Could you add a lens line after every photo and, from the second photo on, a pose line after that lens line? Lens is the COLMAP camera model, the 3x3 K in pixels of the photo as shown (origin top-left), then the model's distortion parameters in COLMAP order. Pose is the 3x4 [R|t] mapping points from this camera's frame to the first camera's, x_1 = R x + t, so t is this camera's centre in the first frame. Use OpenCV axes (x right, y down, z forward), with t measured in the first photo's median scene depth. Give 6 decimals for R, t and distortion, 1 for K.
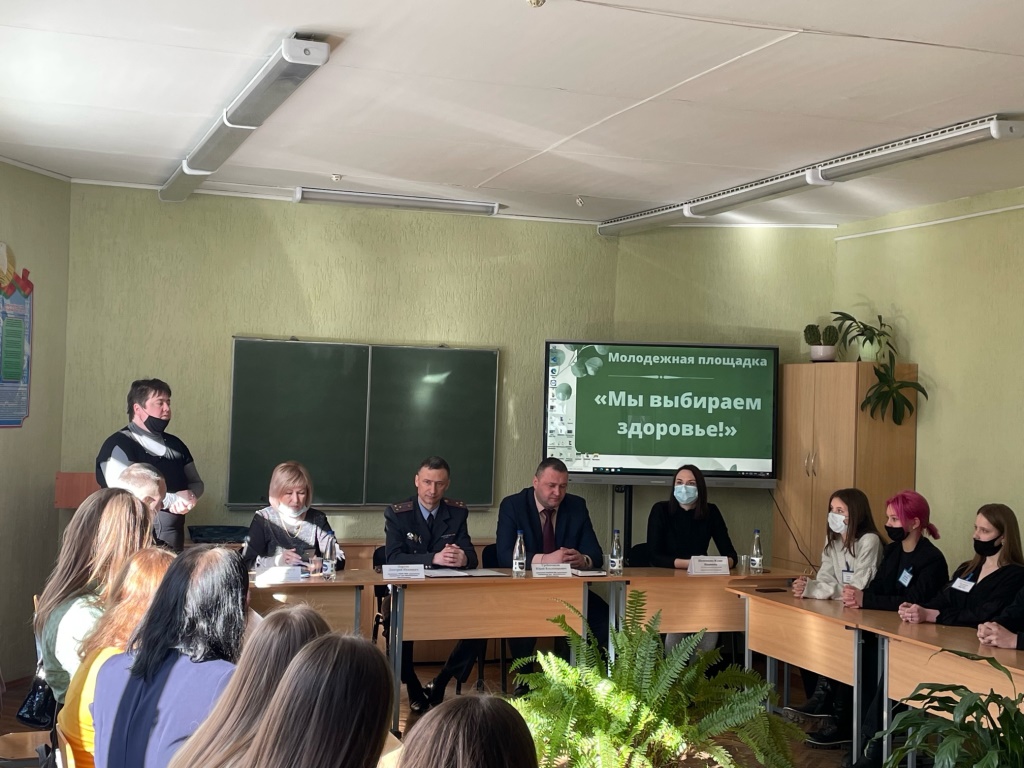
lens RADIAL K [[1402.2, 0, 512.0], [0, 1402.2, 384.0], [0, 0, 1]] dist [0.244279, -0.729101]
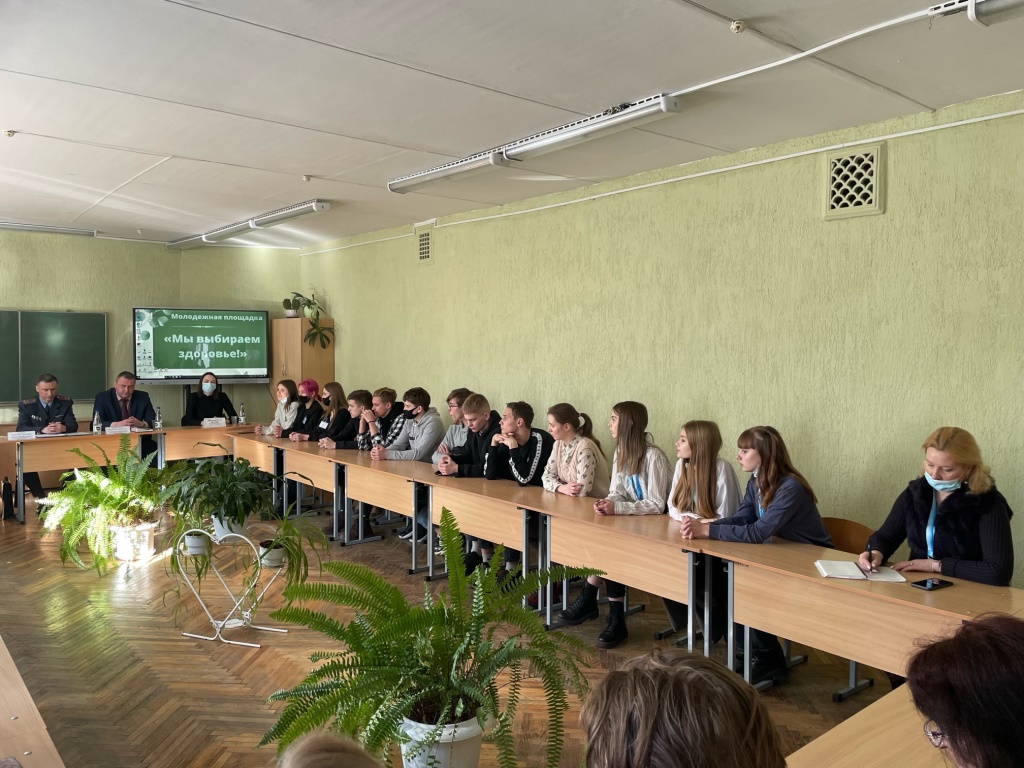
lens RADIAL K [[779.9, 0, 509.0], [0, 779.9, 381.4], [0, 0, 1]] dist [0.104238, -0.118071]
pose [[0.941701, -0.040458, 0.334010, 0.135814], [0.018969, 0.997549, 0.067351, 0.004677], [-0.335916, -0.057088, 0.940160, -0.135513]]
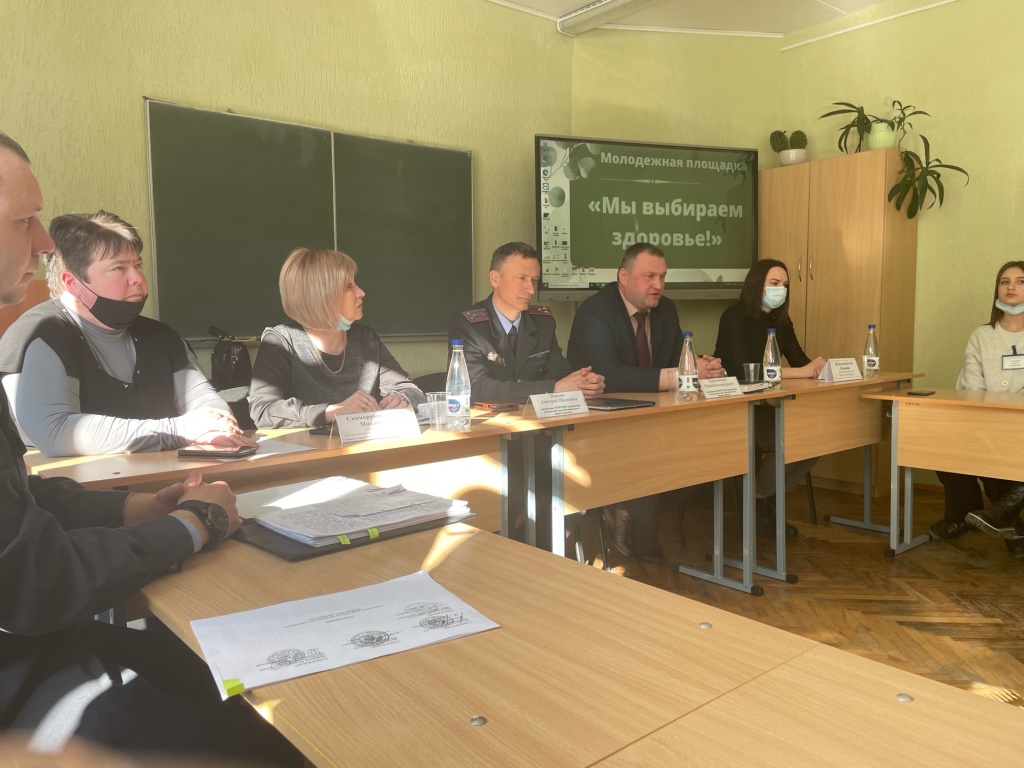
lens RADIAL K [[779.9, 0, 509.0], [0, 779.9, 381.4], [0, 0, 1]] dist [0.104238, -0.118071]
pose [[0.939761, -0.070927, 0.334393, -0.163290], [0.038872, 0.994065, 0.101606, 0.069182], [-0.339615, -0.082487, 0.936941, 0.540877]]
